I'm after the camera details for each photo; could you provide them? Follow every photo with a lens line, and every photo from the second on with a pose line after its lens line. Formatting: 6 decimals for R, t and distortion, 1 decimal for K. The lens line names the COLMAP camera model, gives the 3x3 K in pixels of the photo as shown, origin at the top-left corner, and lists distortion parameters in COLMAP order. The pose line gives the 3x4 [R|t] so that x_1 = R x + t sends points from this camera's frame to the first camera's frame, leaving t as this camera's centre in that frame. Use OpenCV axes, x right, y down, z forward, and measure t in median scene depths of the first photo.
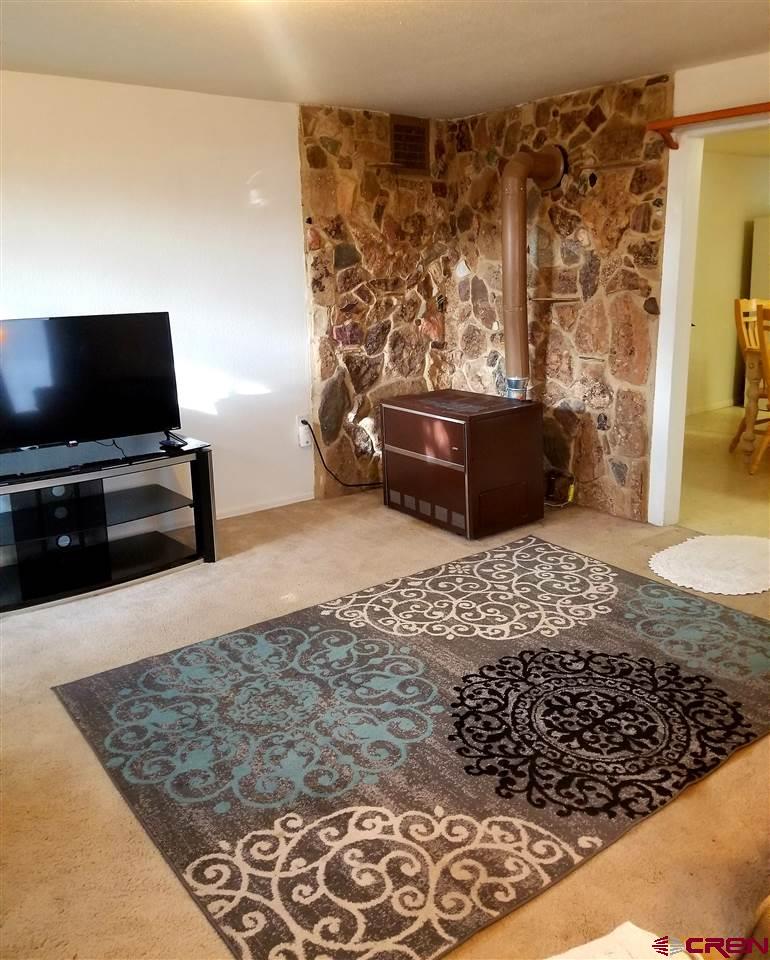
lens RADIAL K [[802.5, 0, 385.8], [0, 802.5, 478.3], [0, 0, 1]] dist [-0.051007, -0.004080]
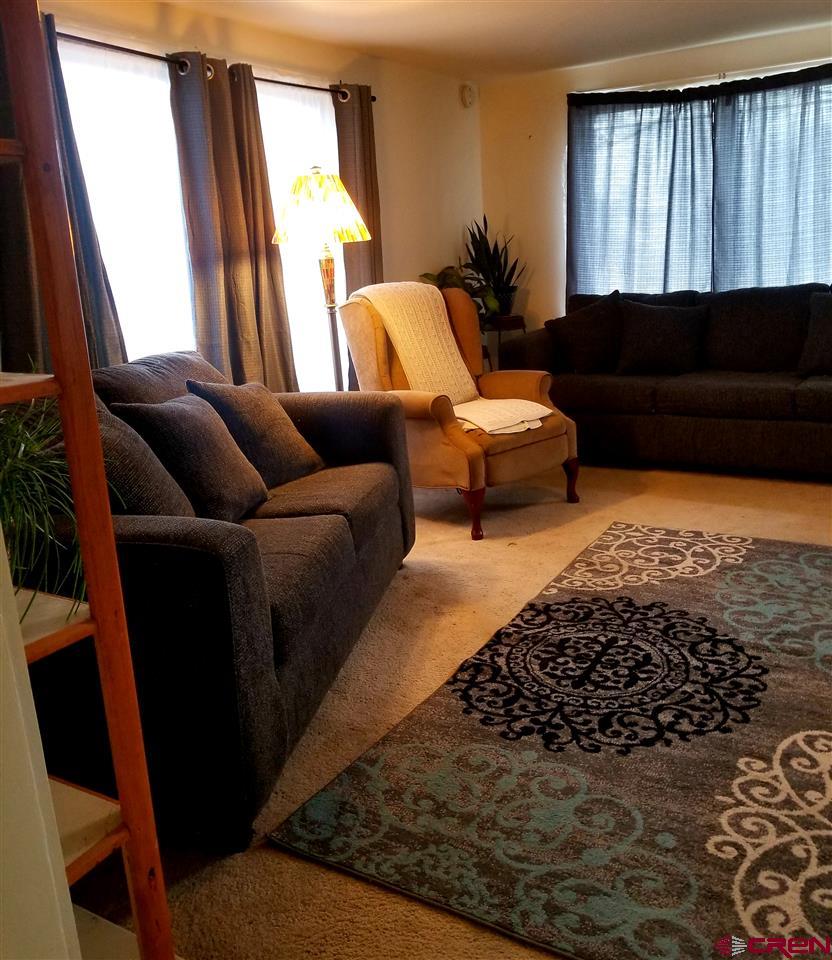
lens RADIAL K [[911.4, 0, 415.5], [0, 911.4, 480.4], [0, 0, 1]] dist [-0.017247, 0.000000]
pose [[-0.921895, 0.179862, -0.343160, 0.837681], [-0.012168, 0.871835, 0.489648, -0.445376], [0.387248, 0.455580, -0.801552, 1.754807]]
